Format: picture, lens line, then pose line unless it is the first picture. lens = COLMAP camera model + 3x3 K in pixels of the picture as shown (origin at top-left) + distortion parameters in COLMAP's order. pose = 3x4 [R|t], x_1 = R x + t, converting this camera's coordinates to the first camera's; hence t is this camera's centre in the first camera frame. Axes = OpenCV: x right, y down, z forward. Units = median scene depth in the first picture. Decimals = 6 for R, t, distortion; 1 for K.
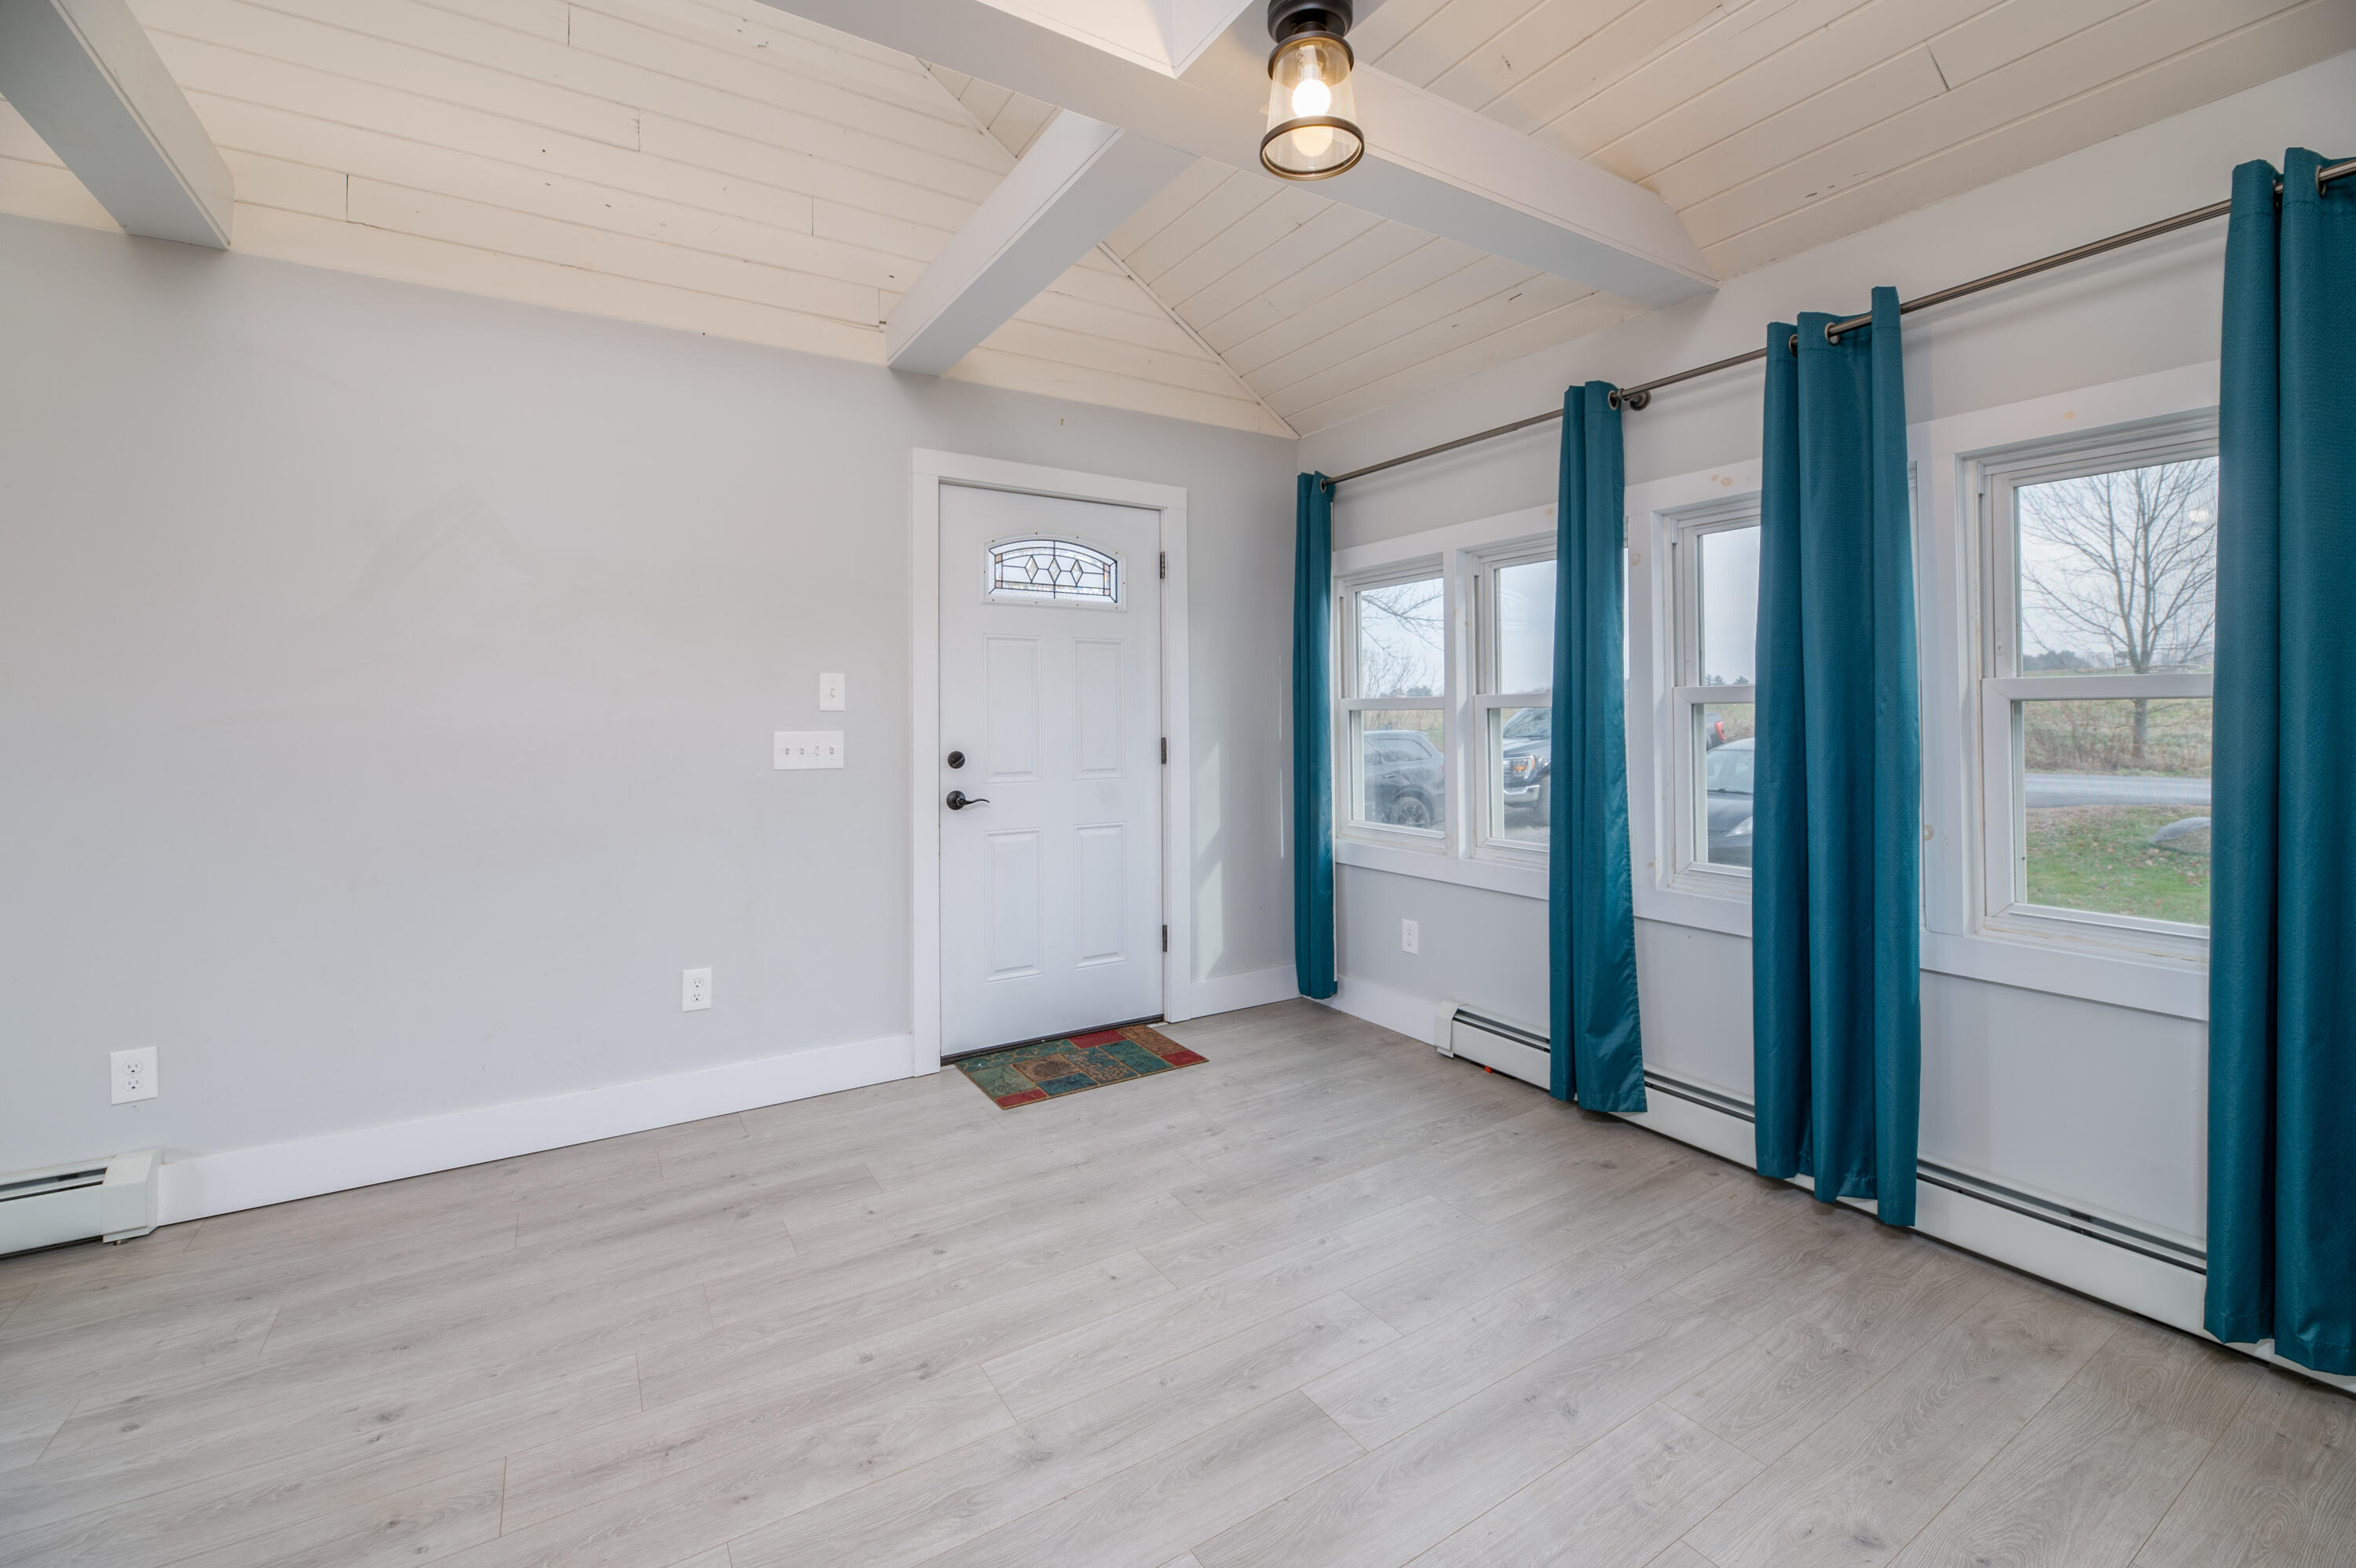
lens RADIAL K [[978.3, 0, 1183.5], [0, 978.3, 706.4], [0, 0, 1]] dist [-0.002830, -0.002173]
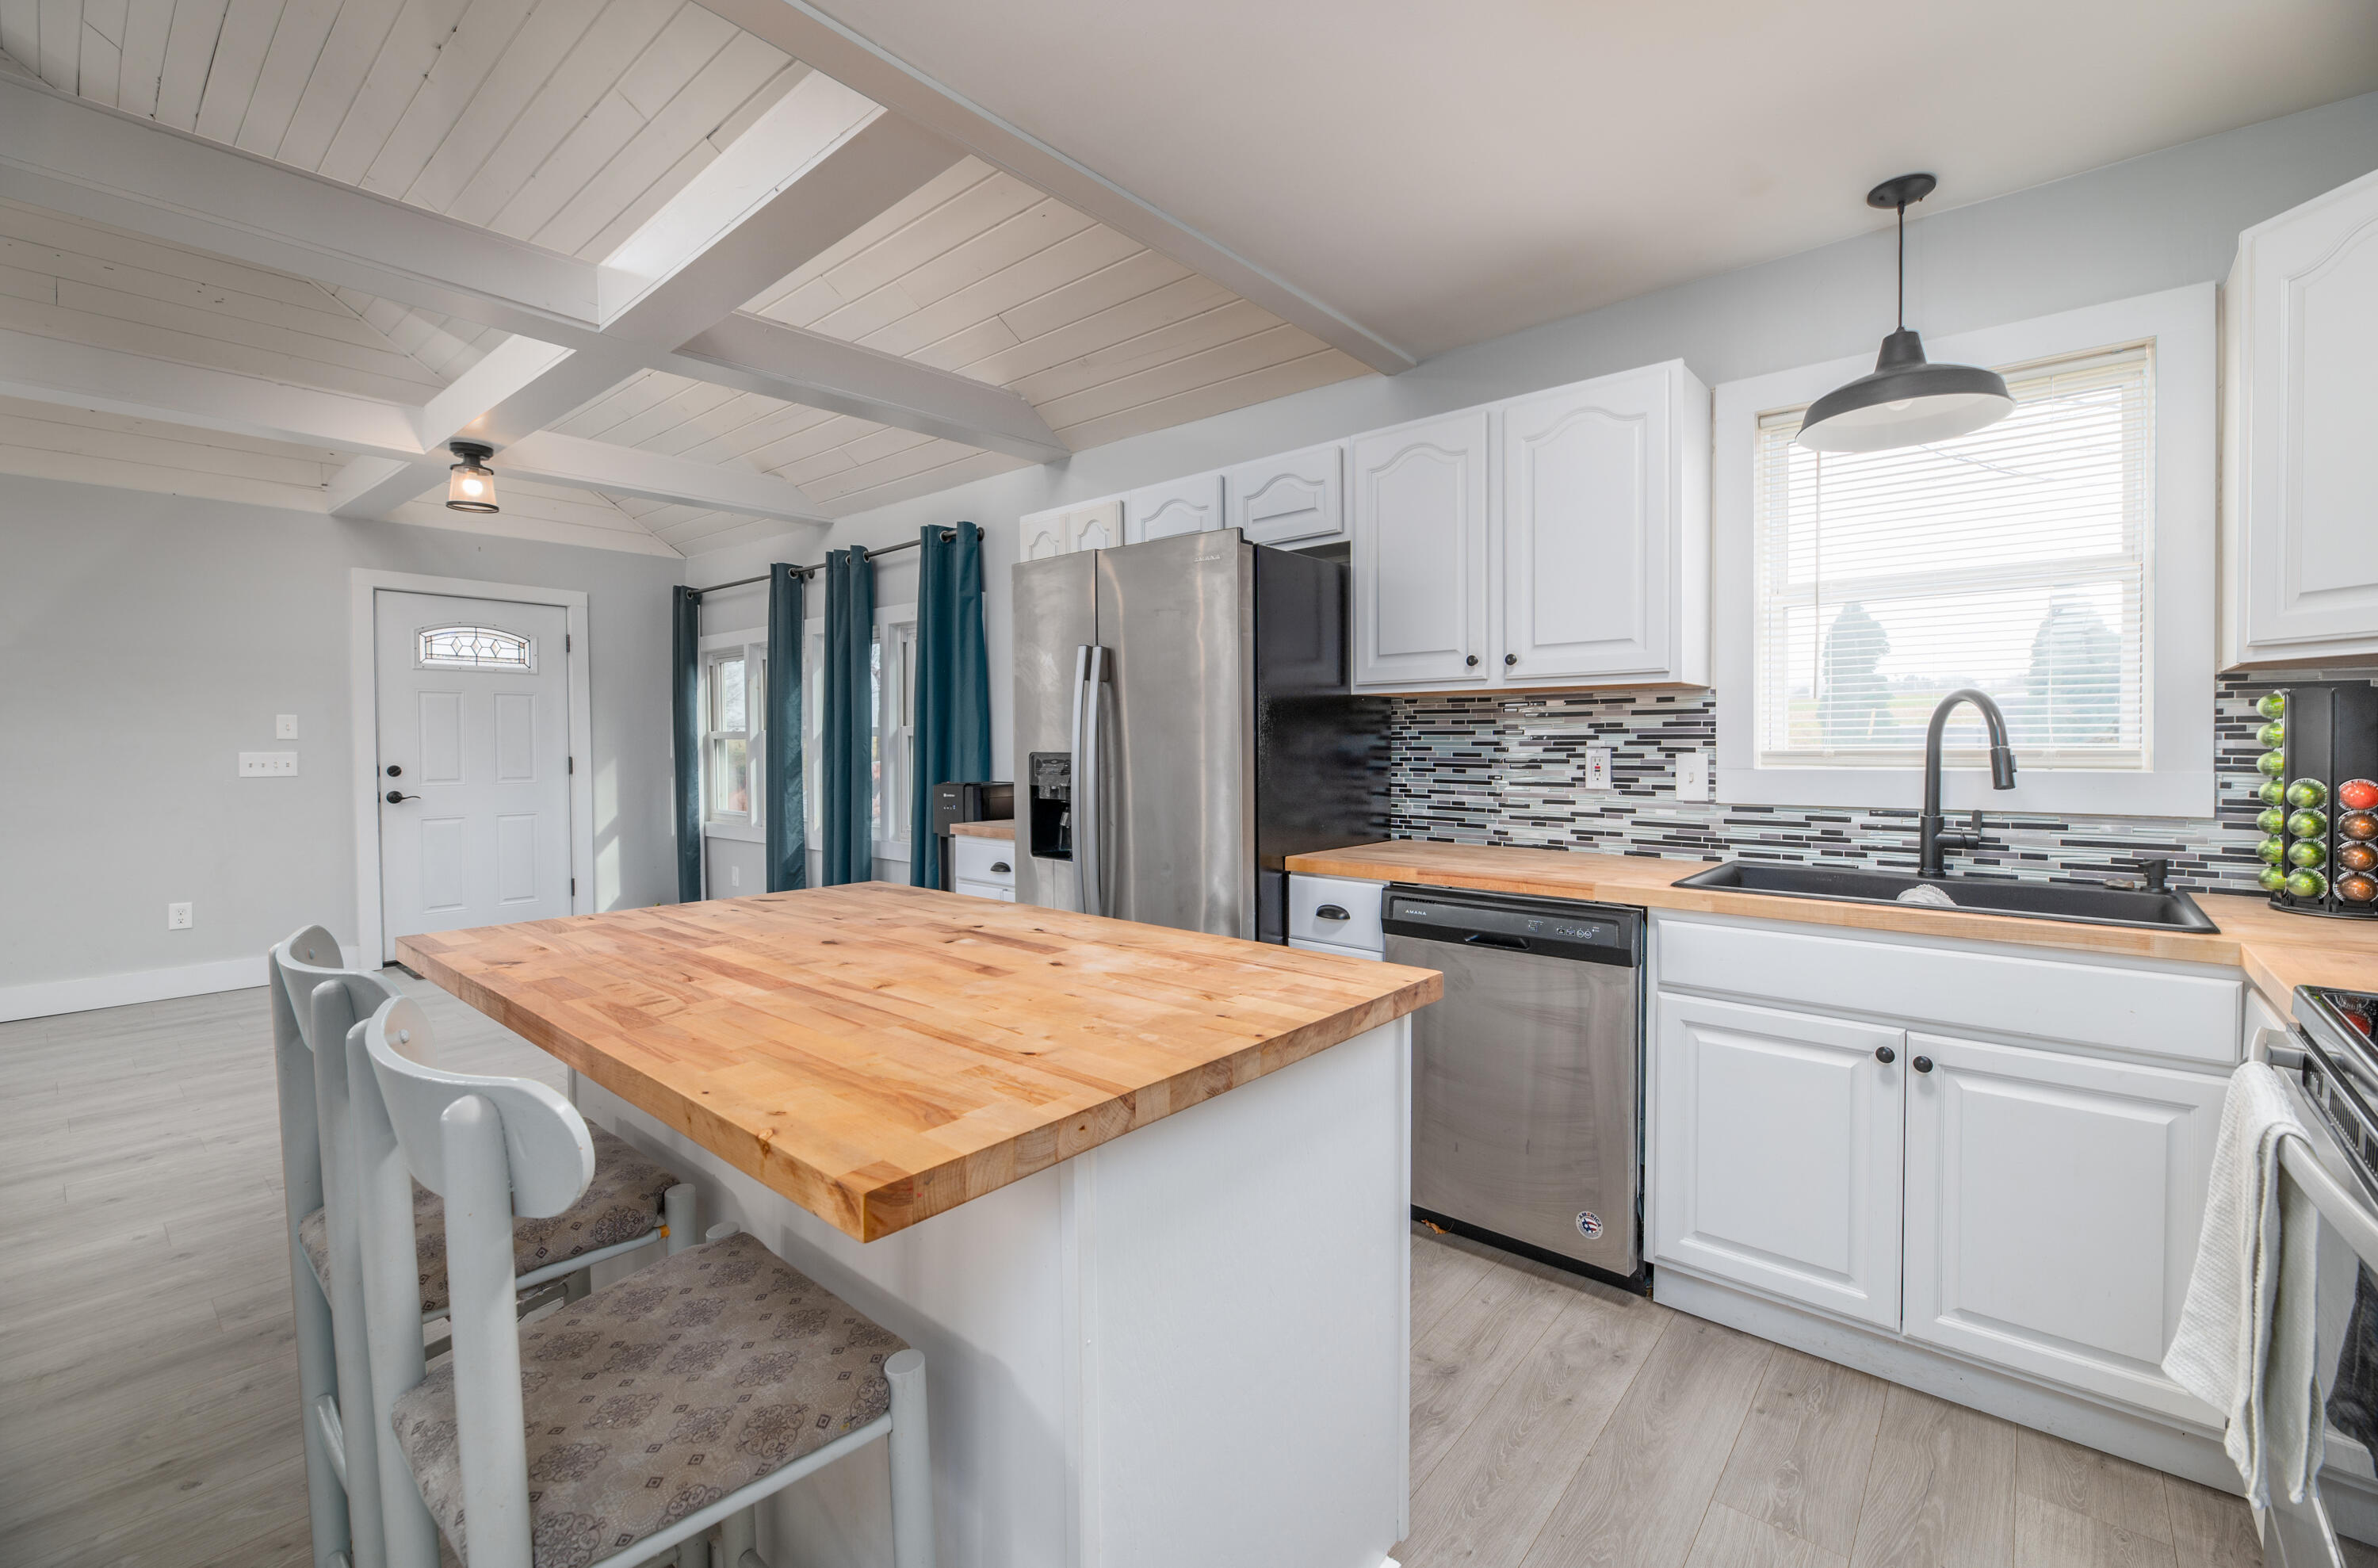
lens RADIAL K [[987.6, 0, 1216.8], [0, 987.6, 765.9], [0, 0, 1]] dist [-0.002830, -0.002173]
pose [[0.950024, -0.006297, 0.312114, 0.526161], [-0.004380, 0.999429, 0.033495, -0.011089], [-0.312147, -0.033188, 0.949454, -0.895026]]
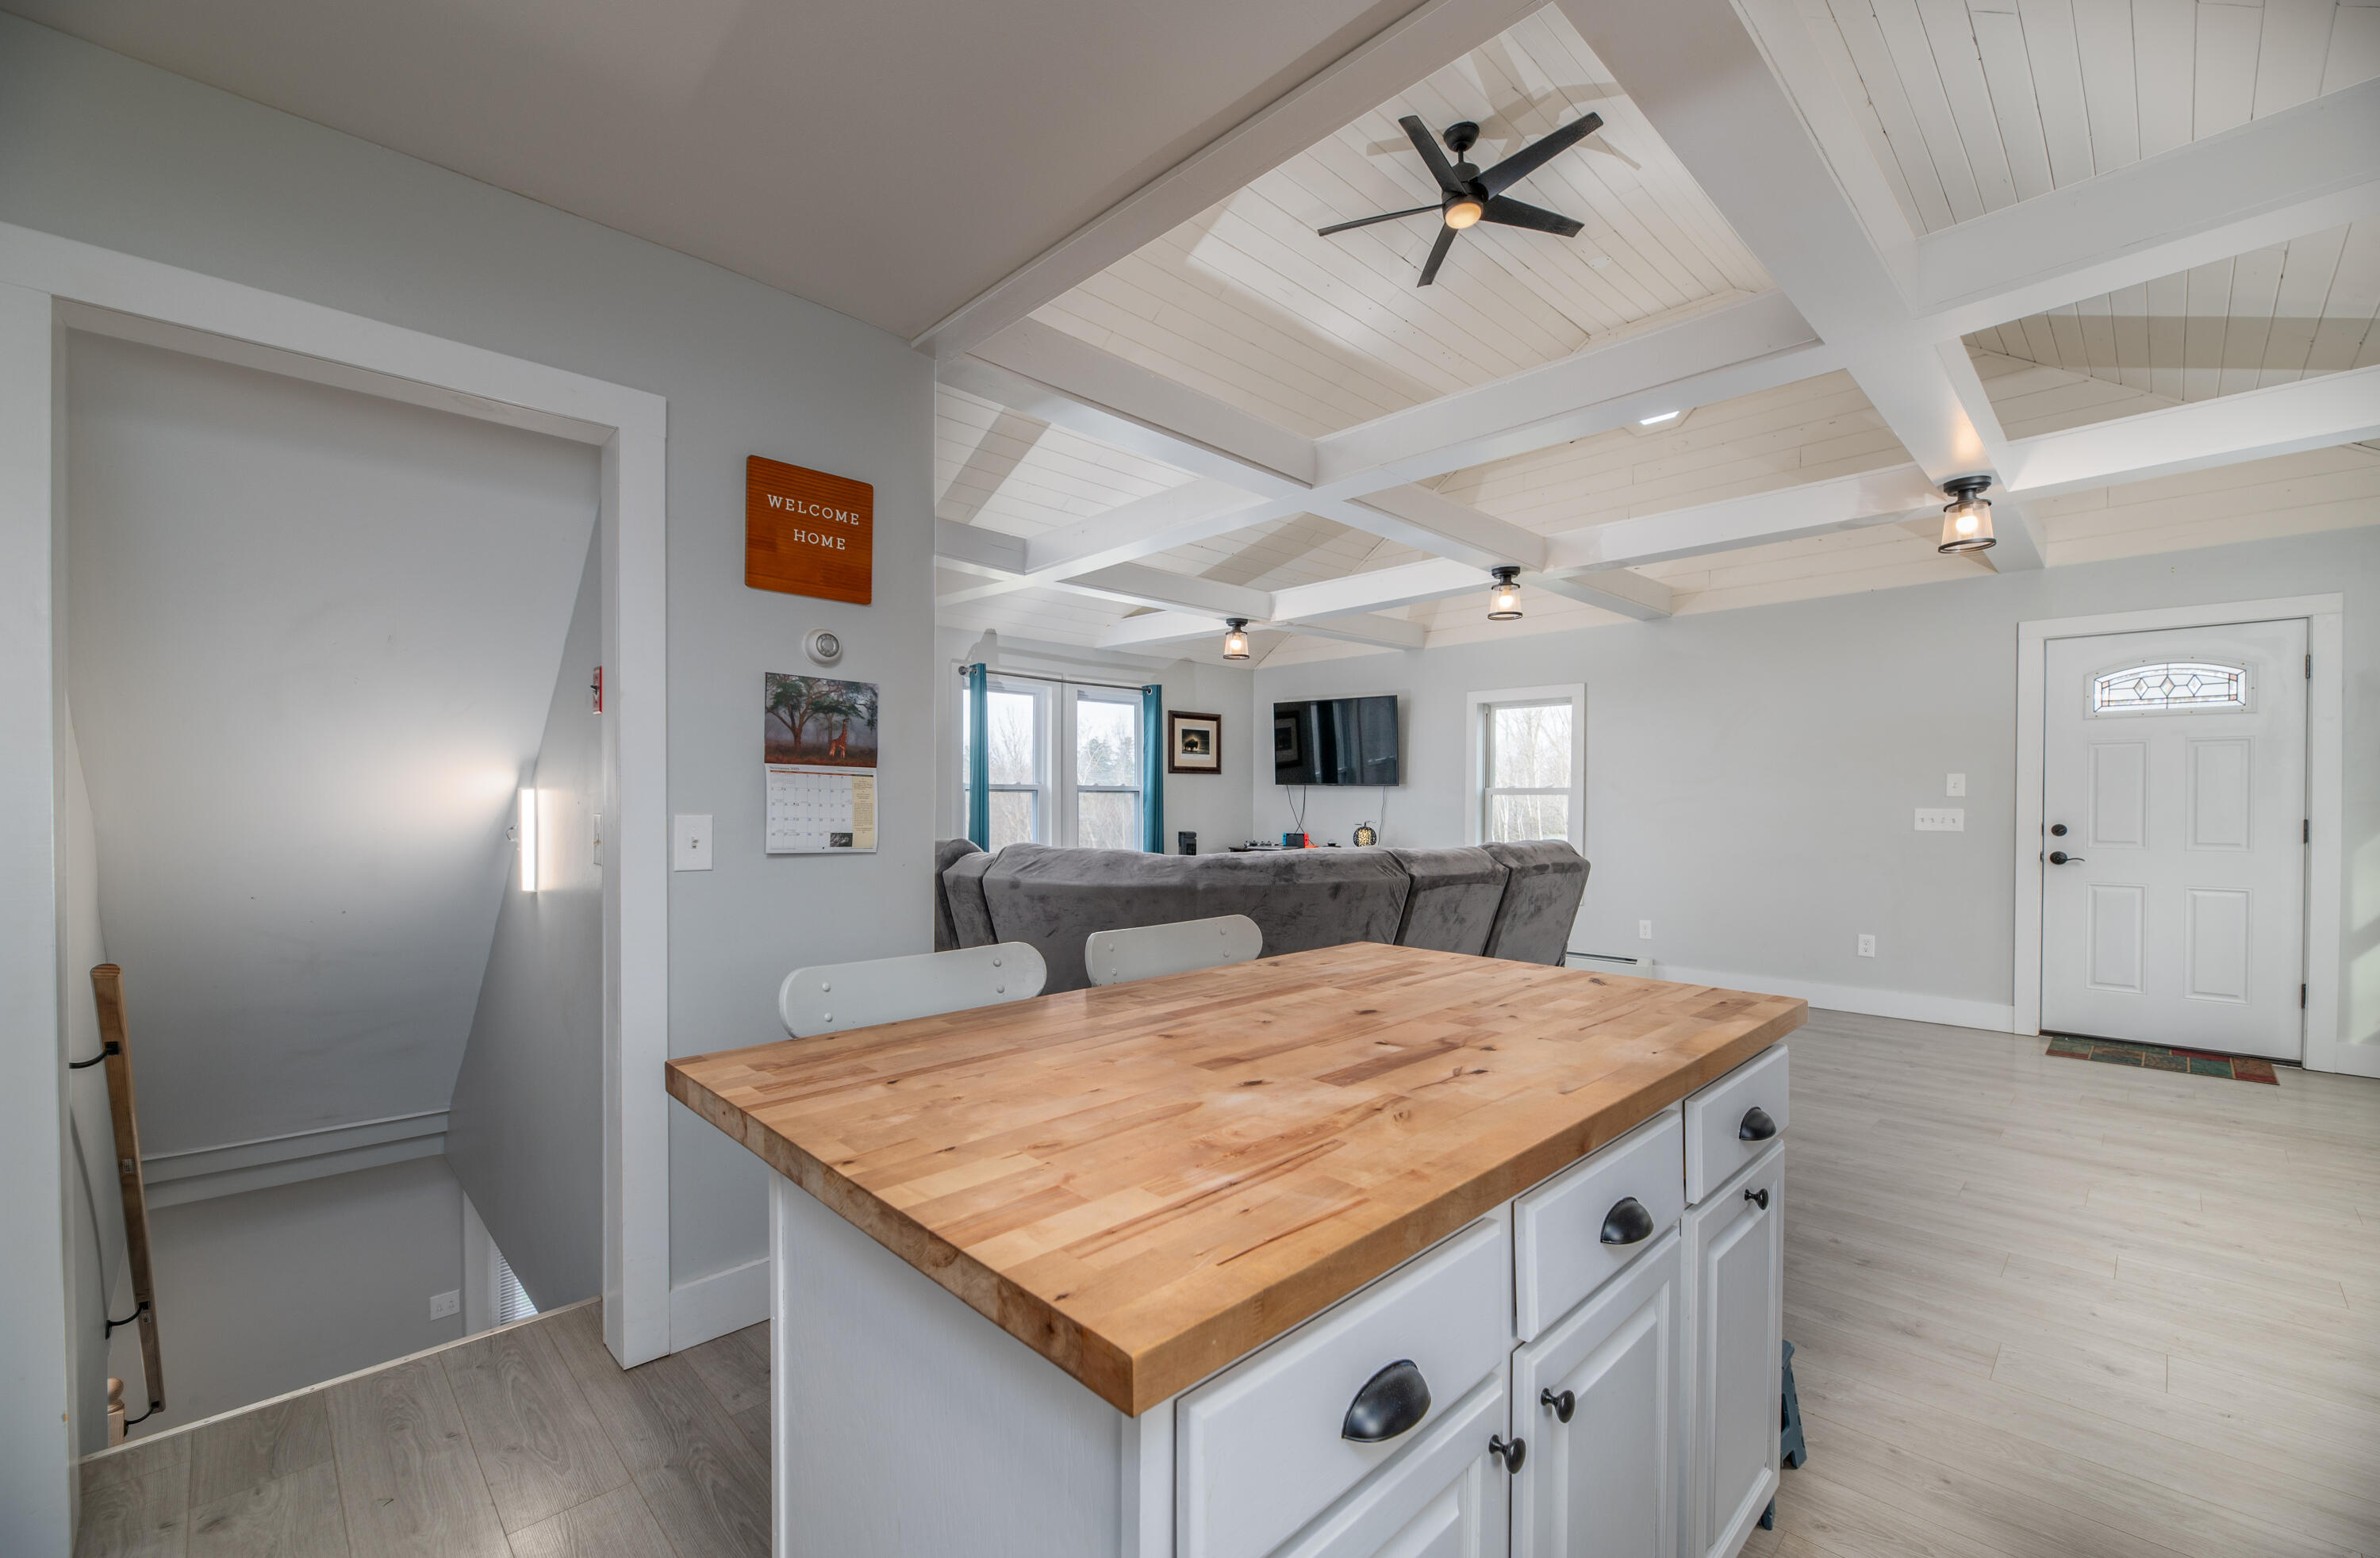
lens RADIAL K [[972.8, 0, 1208.3], [0, 972.8, 813.7], [0, 0, 1]] dist [-0.003212, -0.000267]
pose [[0.226600, 0.015578, -0.973863, 0.900493], [0.009288, 0.999792, 0.018154, -0.007666], [0.973944, -0.013159, 0.226408, -0.567015]]
